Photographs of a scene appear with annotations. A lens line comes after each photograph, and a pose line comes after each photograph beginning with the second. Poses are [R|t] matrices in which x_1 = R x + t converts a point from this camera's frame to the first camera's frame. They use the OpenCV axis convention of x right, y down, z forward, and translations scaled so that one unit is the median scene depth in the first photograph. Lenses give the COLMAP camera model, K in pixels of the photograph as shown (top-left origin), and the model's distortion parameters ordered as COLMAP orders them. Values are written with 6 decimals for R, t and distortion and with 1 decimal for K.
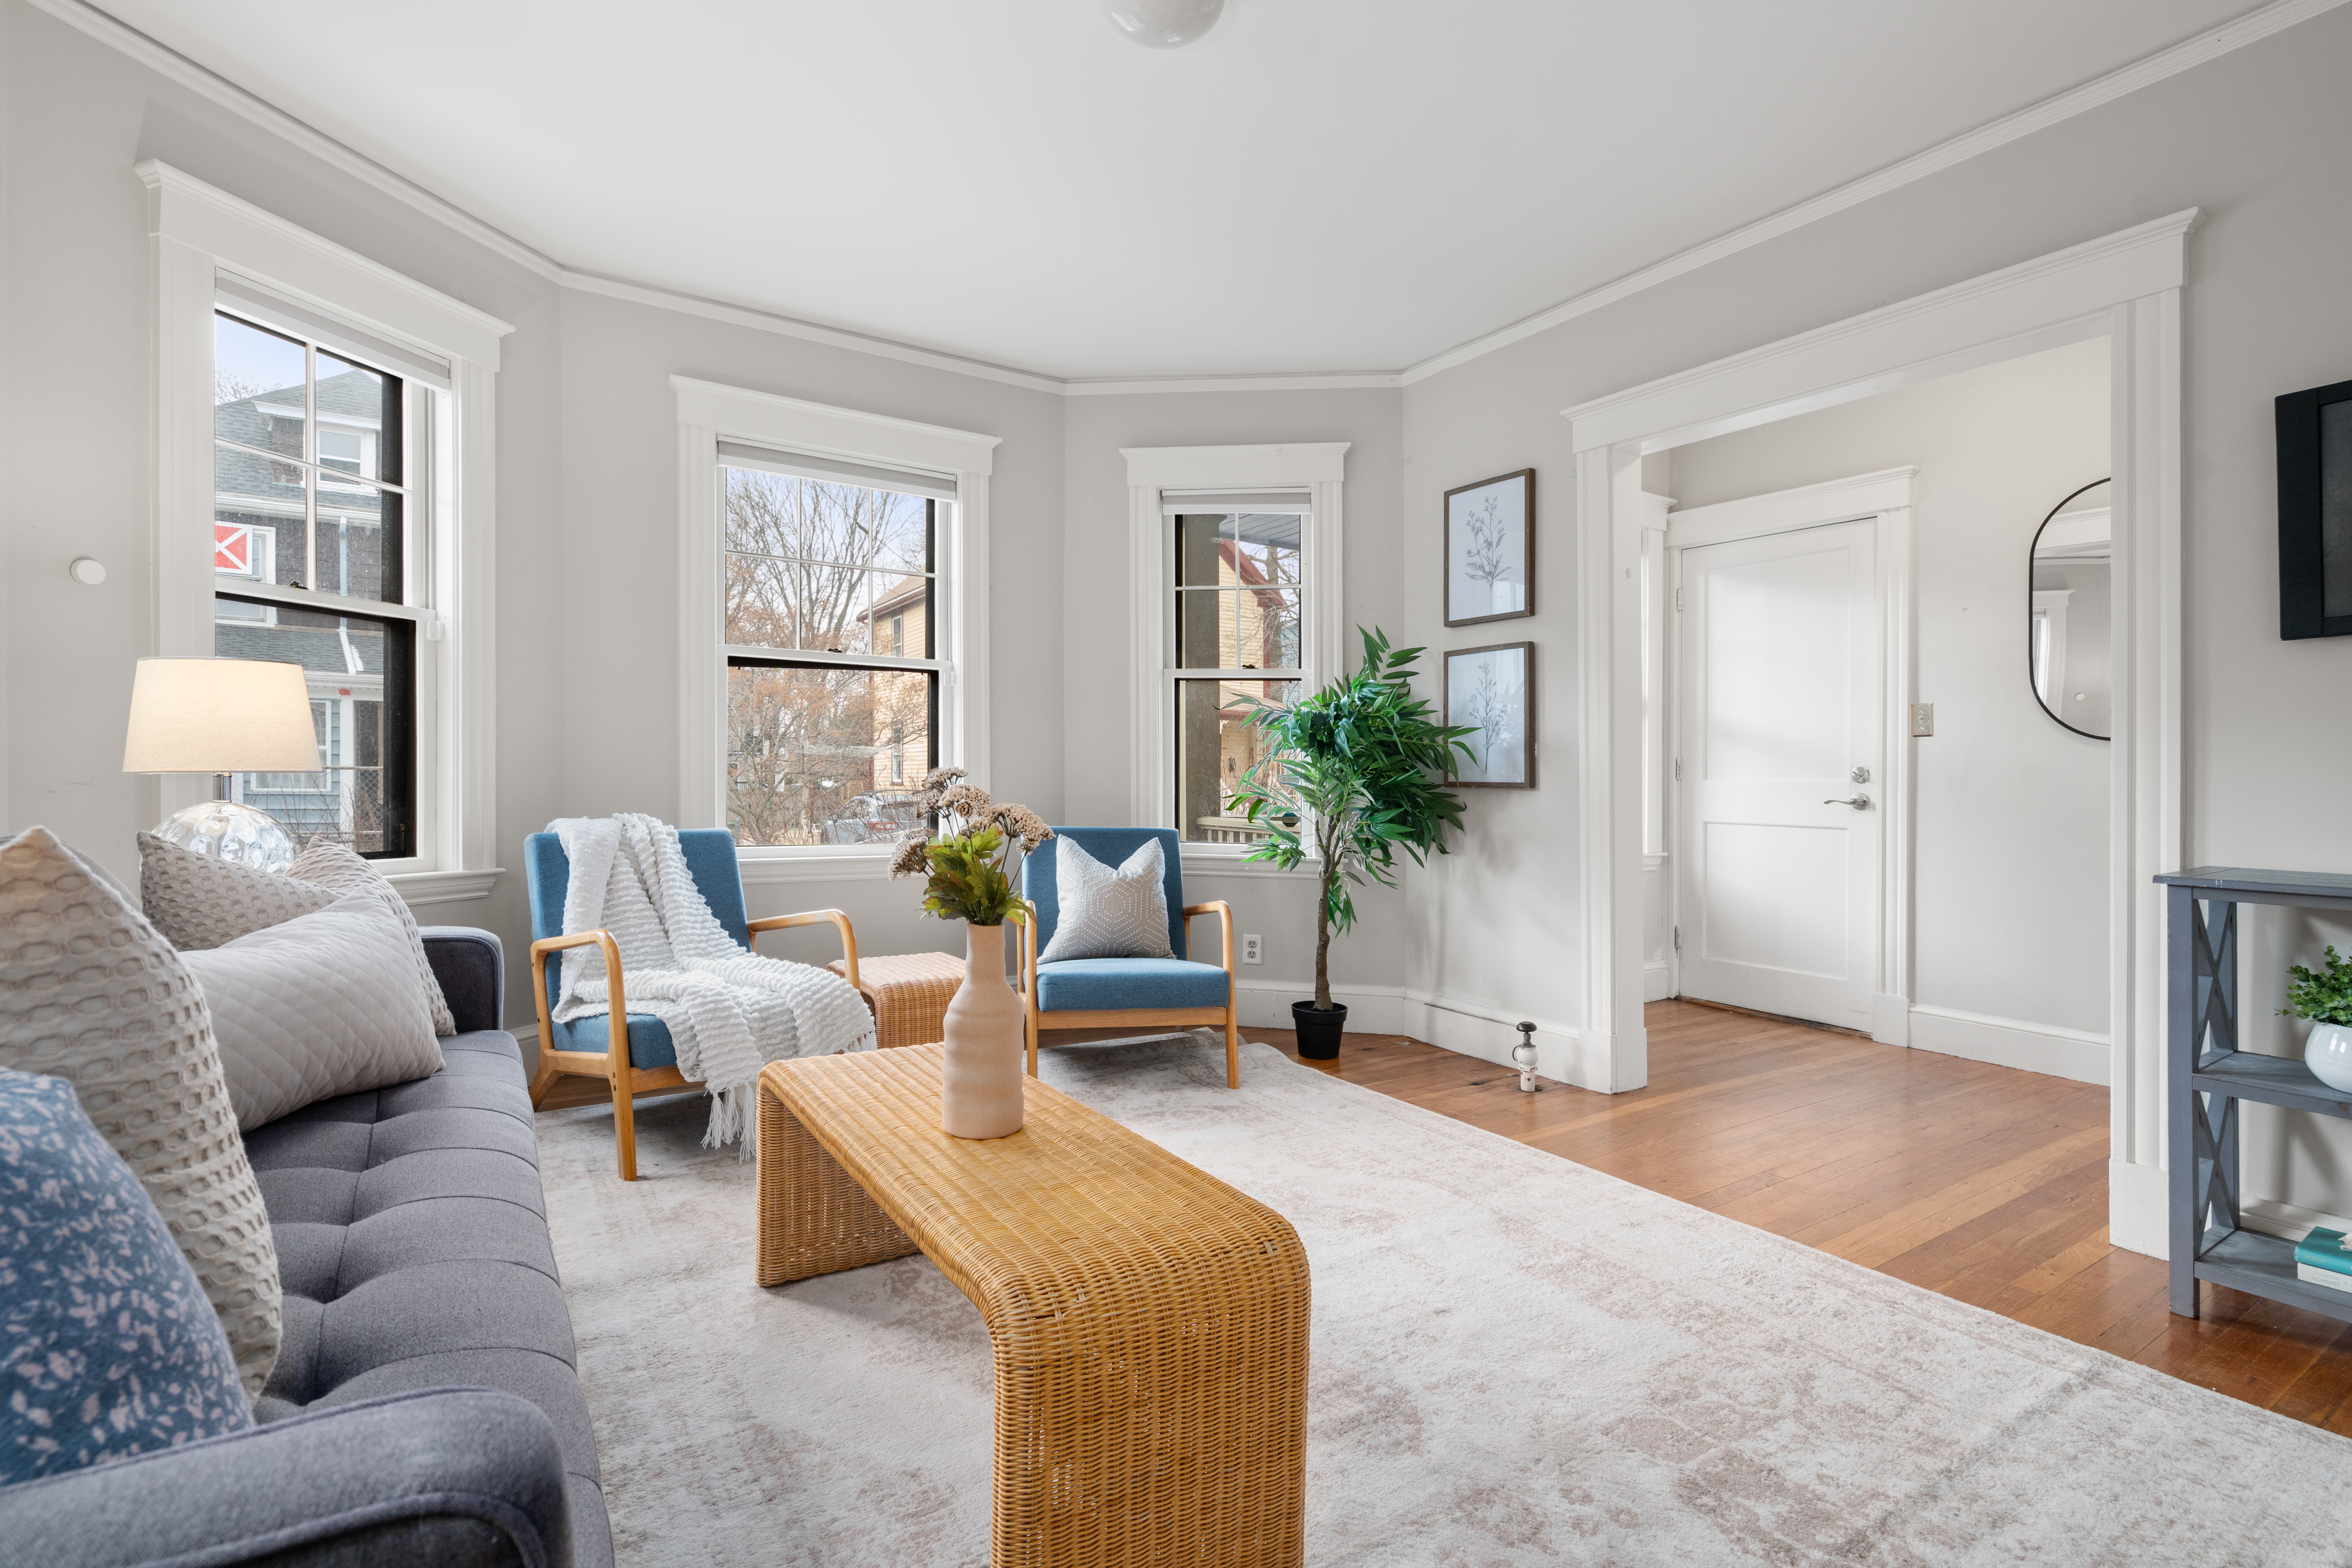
lens RADIAL K [[1090.5, 0, 1172.8], [0, 1090.5, 793.9], [0, 0, 1]] dist [0.000617, -0.000291]
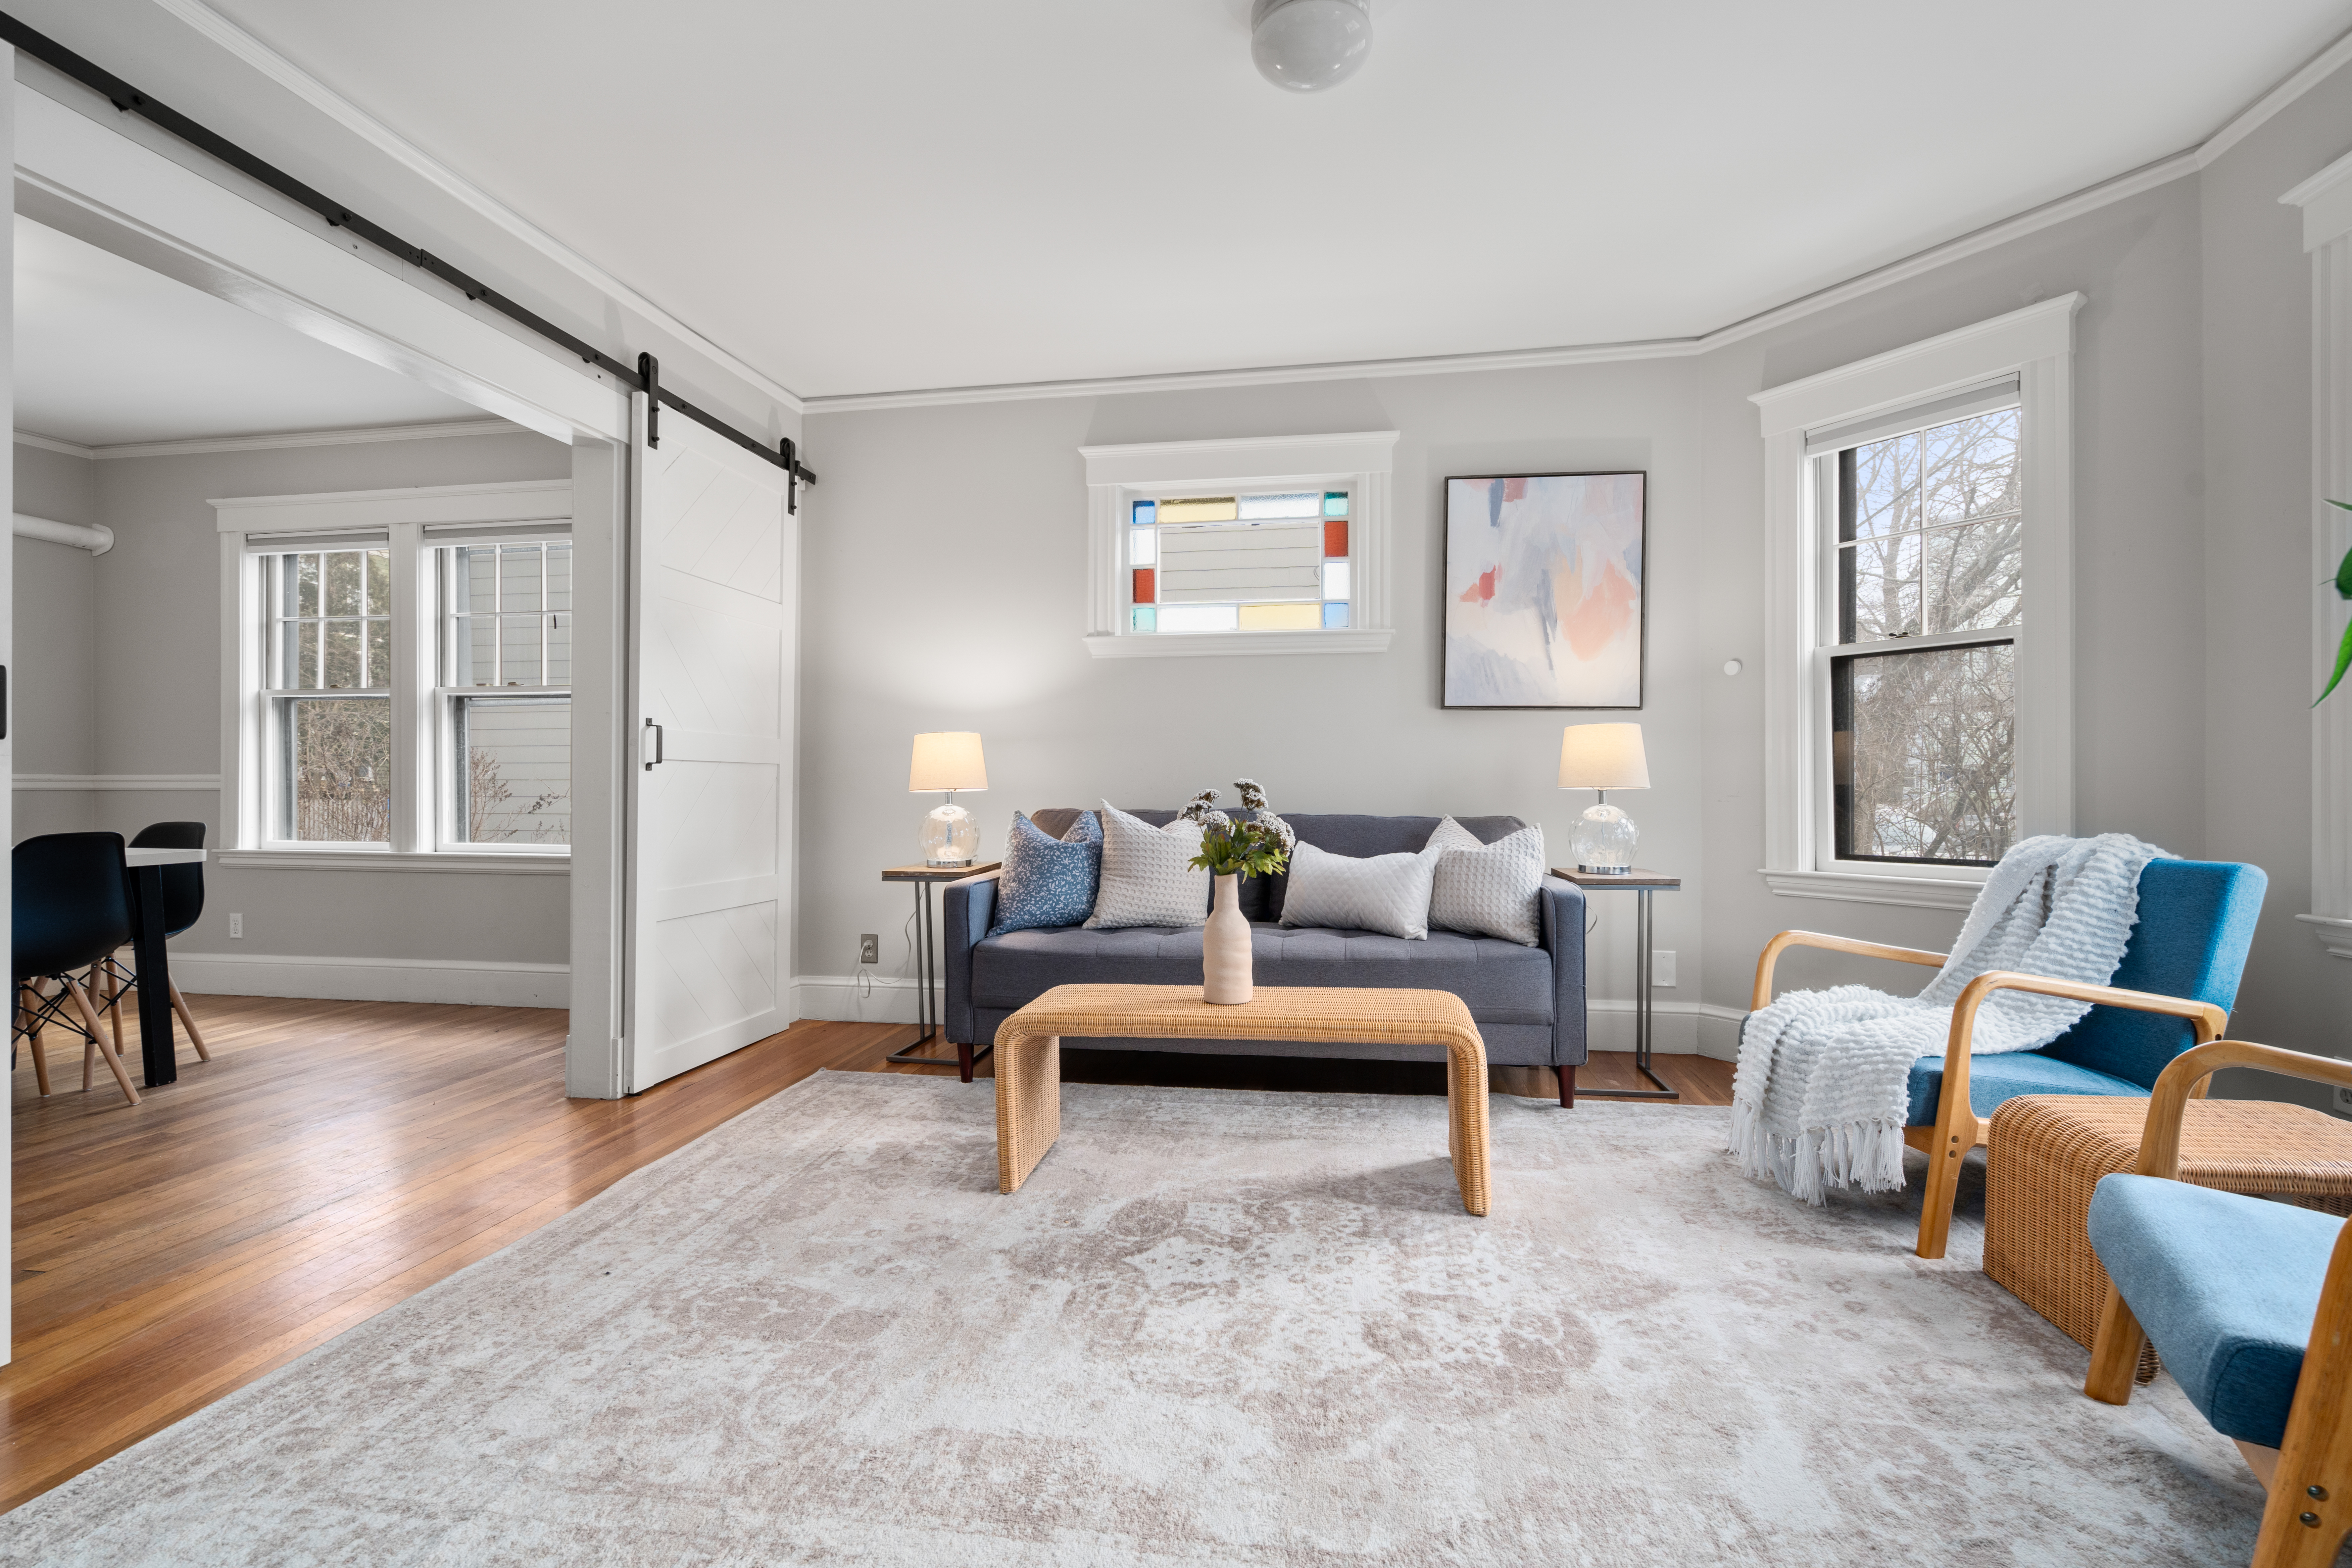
lens RADIAL K [[1090.5, 0, 1172.8], [0, 1090.5, 793.9], [0, 0, 1]] dist [0.000617, -0.000291]
pose [[-0.670984, -0.010330, -0.741400, 0.989066], [-0.015205, 0.999884, -0.000170, 0.000705], [0.741316, 0.011159, -0.671063, 1.838106]]
